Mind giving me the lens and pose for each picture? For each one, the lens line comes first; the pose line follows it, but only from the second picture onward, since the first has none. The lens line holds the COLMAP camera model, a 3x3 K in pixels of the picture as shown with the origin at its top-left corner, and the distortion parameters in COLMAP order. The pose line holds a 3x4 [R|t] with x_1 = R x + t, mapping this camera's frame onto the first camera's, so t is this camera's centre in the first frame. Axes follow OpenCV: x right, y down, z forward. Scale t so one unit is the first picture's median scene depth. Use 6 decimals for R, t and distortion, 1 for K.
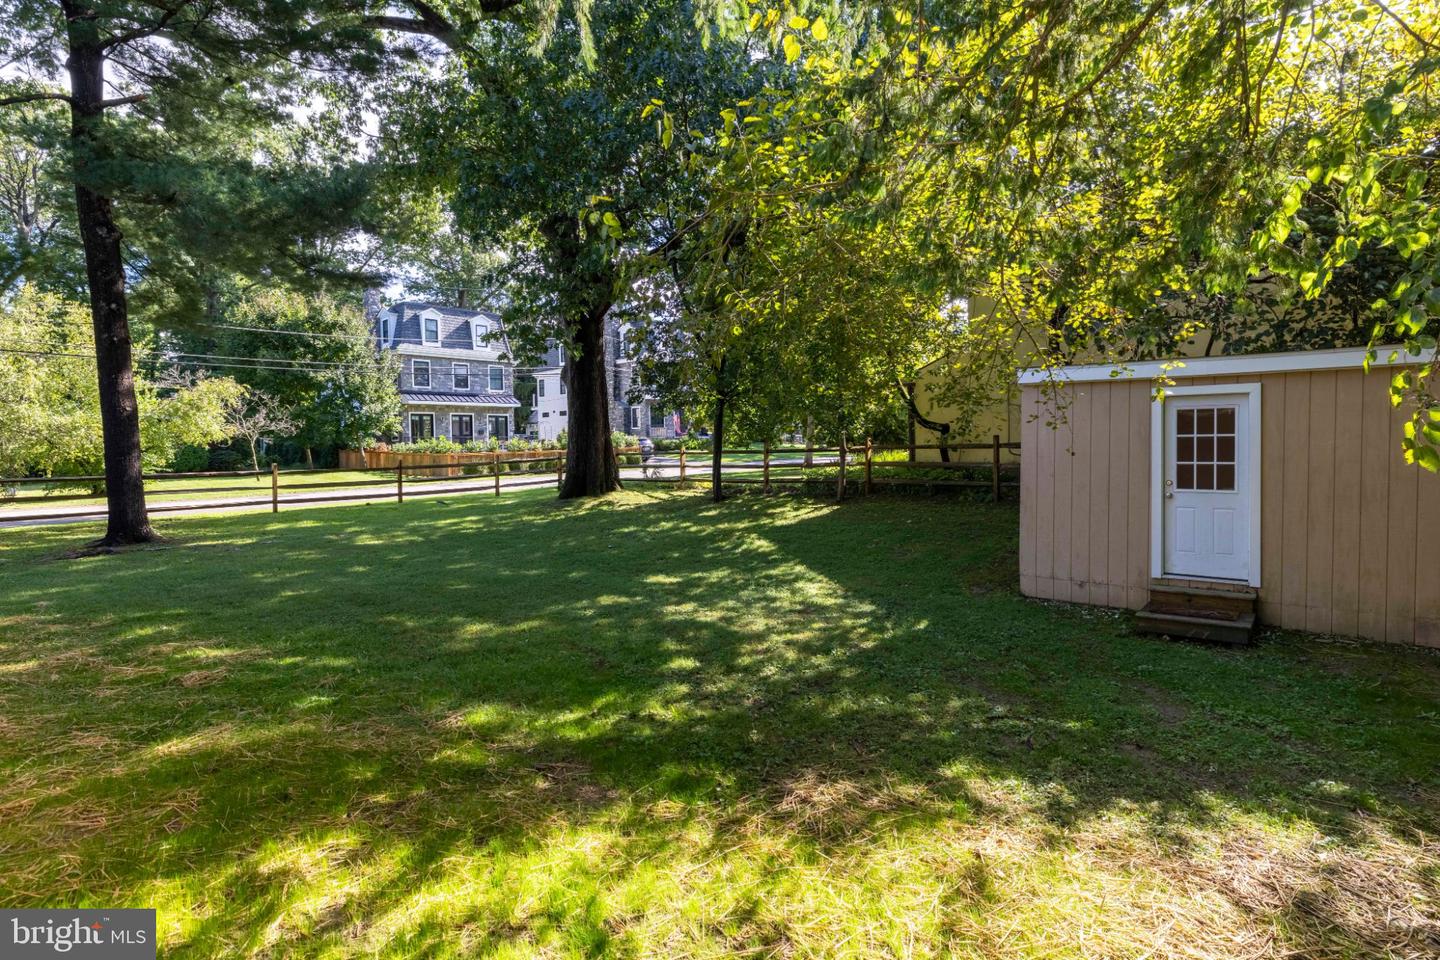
lens RADIAL K [[779.5, 0, 720.0], [0, 779.5, 480.0], [0, 0, 1]] dist [-0.001241, -0.000018]
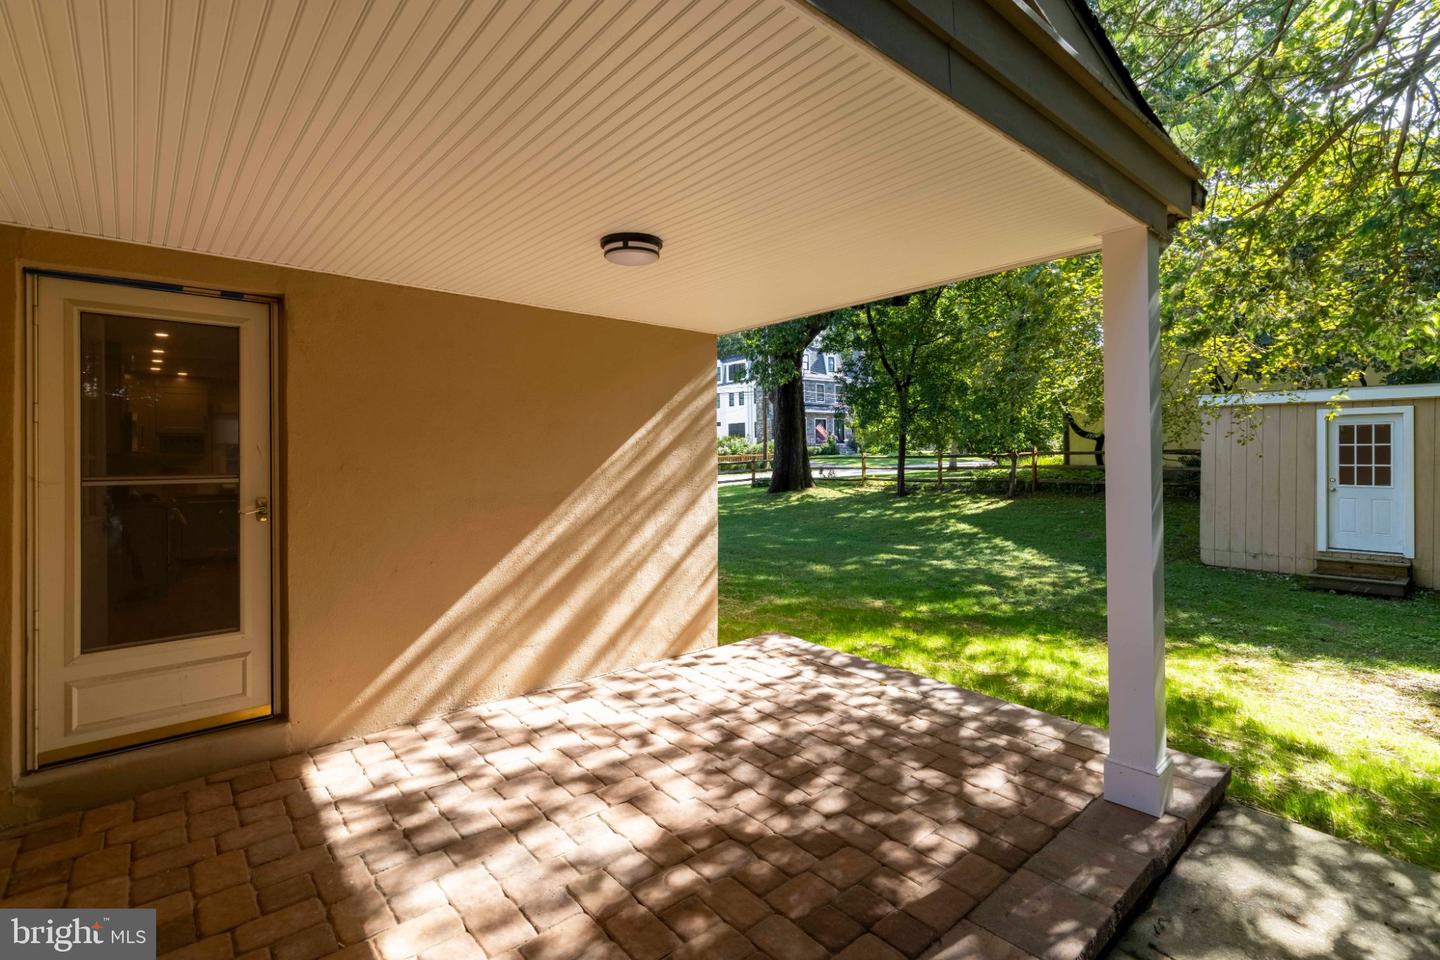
lens RADIAL K [[671.0, 0, 717.8], [0, 671.0, 469.1], [0, 0, 1]] dist [0.001965, 0.000233]
pose [[0.980004, 0.007186, -0.198847, -0.221643], [-0.010715, 0.999803, -0.016679, 0.015236], [0.198688, 0.018476, 0.979889, -0.330073]]
